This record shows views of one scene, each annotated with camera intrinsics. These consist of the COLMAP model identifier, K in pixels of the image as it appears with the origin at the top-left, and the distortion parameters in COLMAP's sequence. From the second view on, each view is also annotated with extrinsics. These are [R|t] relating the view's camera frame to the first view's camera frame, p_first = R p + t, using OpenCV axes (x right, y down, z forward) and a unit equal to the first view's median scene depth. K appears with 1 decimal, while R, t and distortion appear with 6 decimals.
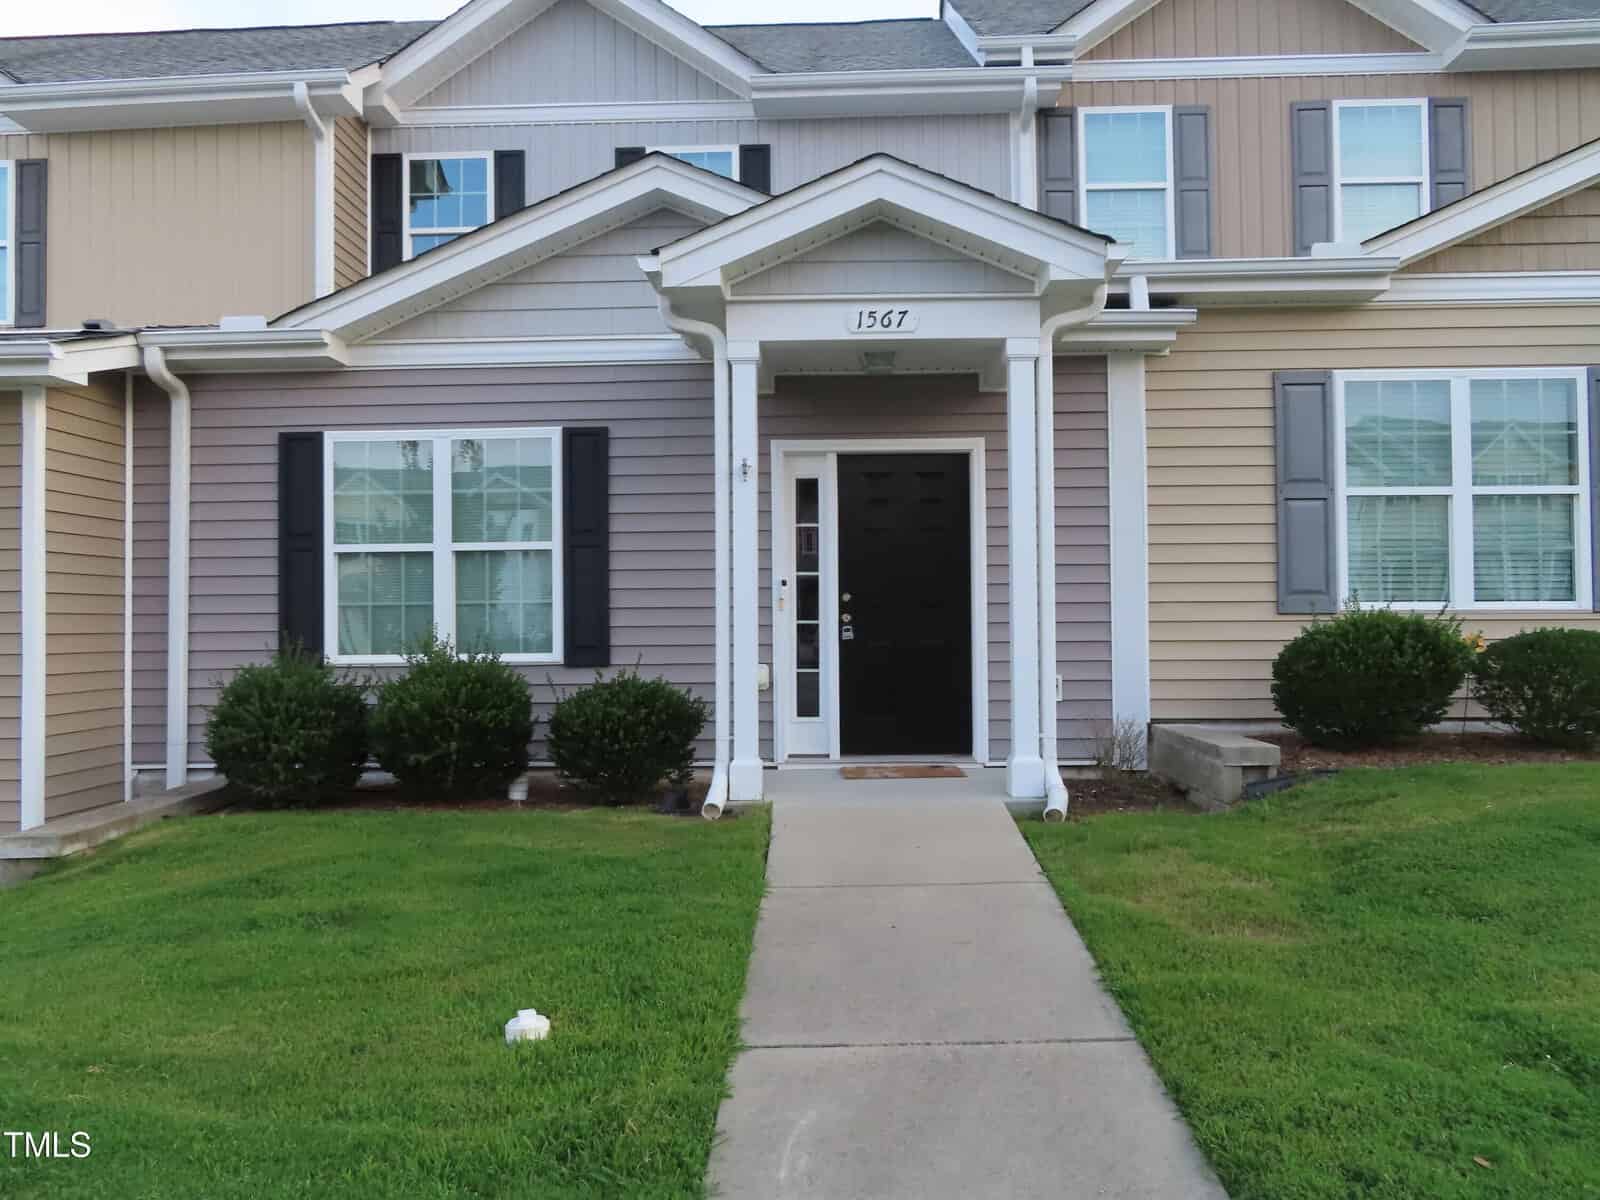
lens RADIAL K [[1134.4, 0, 804.2], [0, 1134.4, 596.4], [0, 0, 1]] dist [-0.001012, -0.004976]
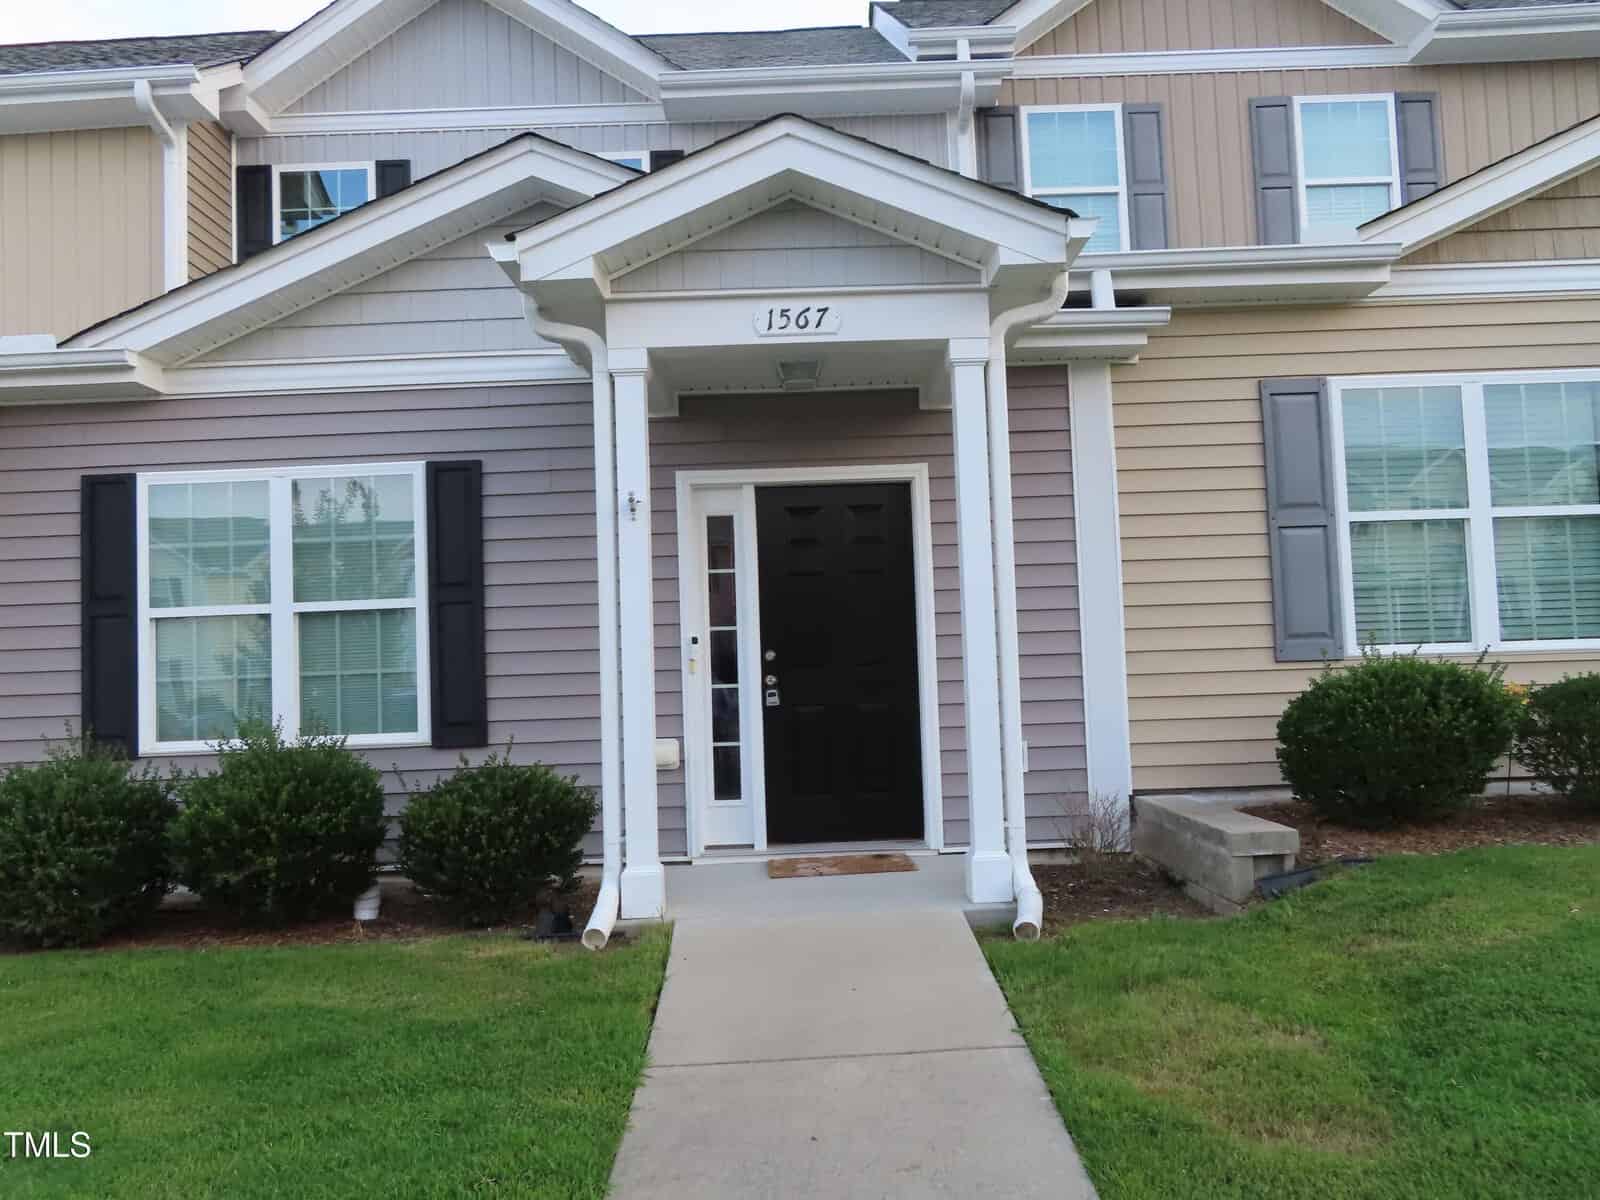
lens RADIAL K [[1136.1, 0, 800.0], [0, 1136.1, 600.0], [0, 0, 1]] dist [-0.006114, 0.001954]
pose [[0.998960, -0.025127, 0.038036, 0.029085], [0.026341, 0.999149, -0.031745, -0.013288], [-0.037206, 0.032714, 0.998772, 0.159298]]
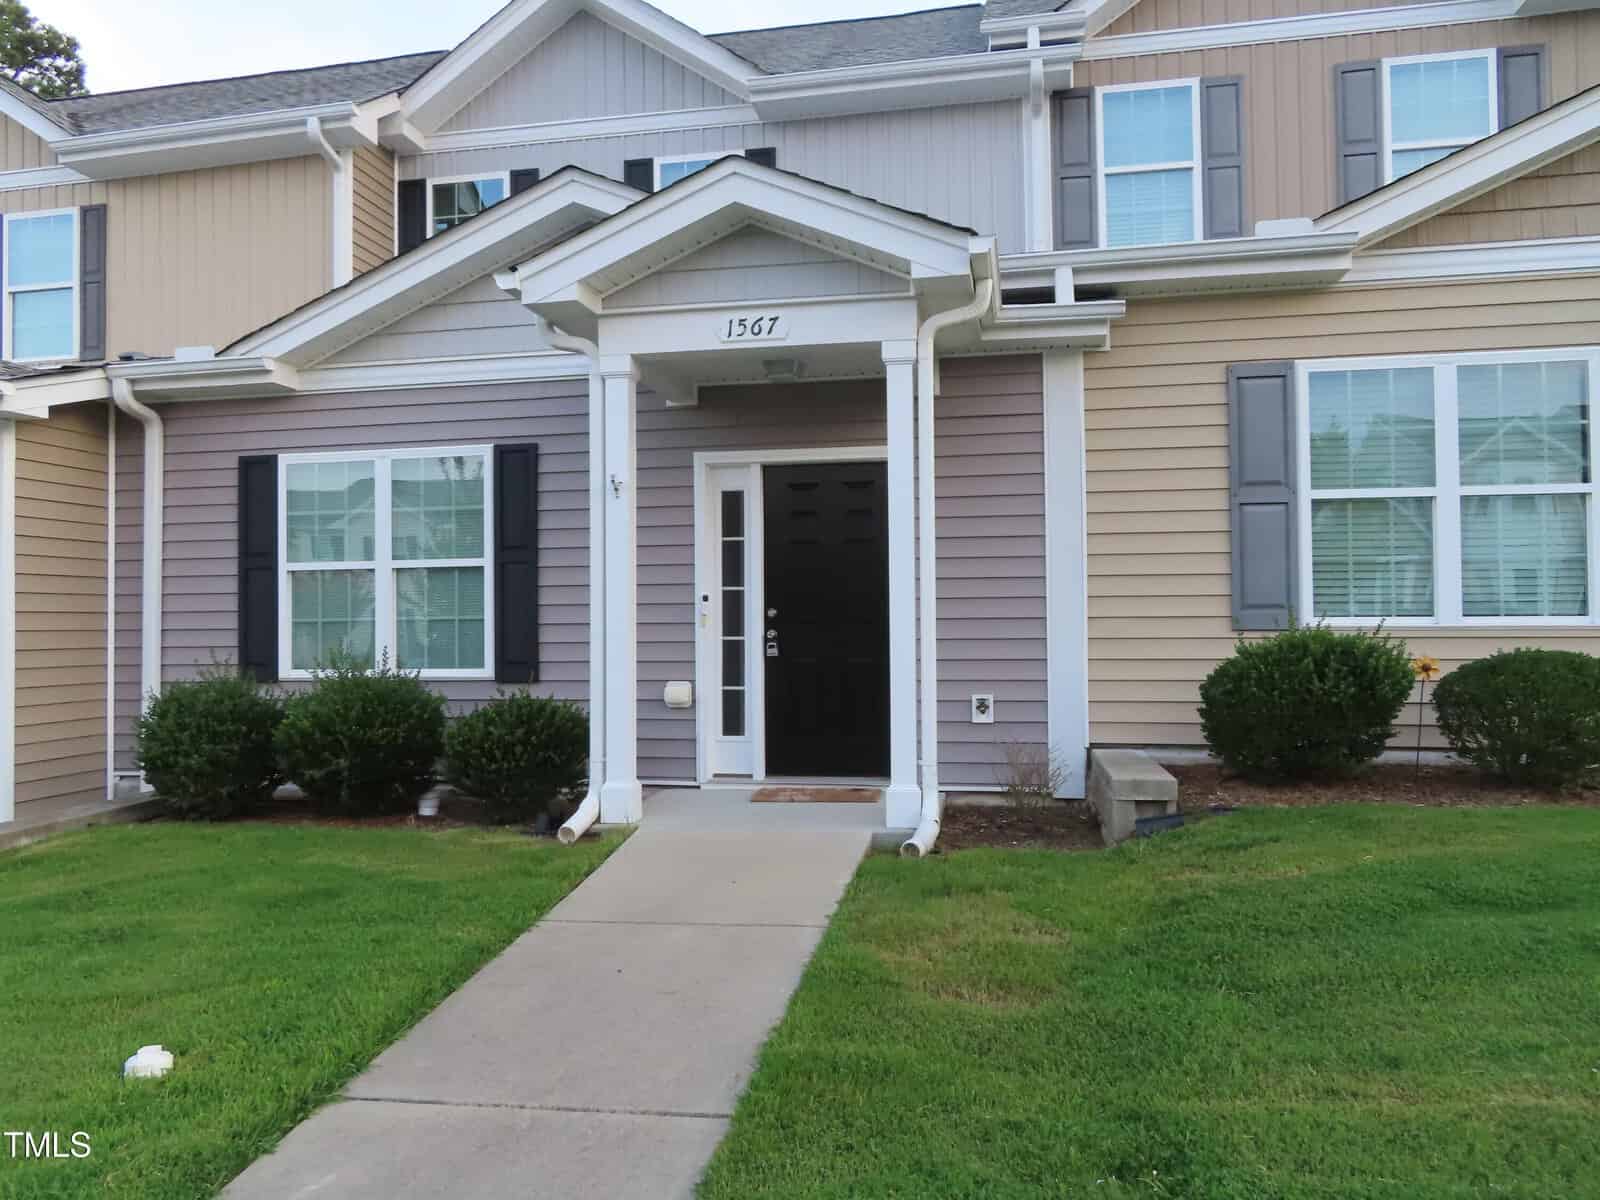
lens RADIAL K [[1136.1, 0, 800.0], [0, 1136.1, 600.0], [0, 0, 1]] dist [-0.006114, 0.001954]
pose [[0.988437, -0.004140, -0.151573, 0.212746], [0.004516, 0.999988, 0.002139, -0.012331], [0.151563, -0.002799, 0.988444, 0.045613]]
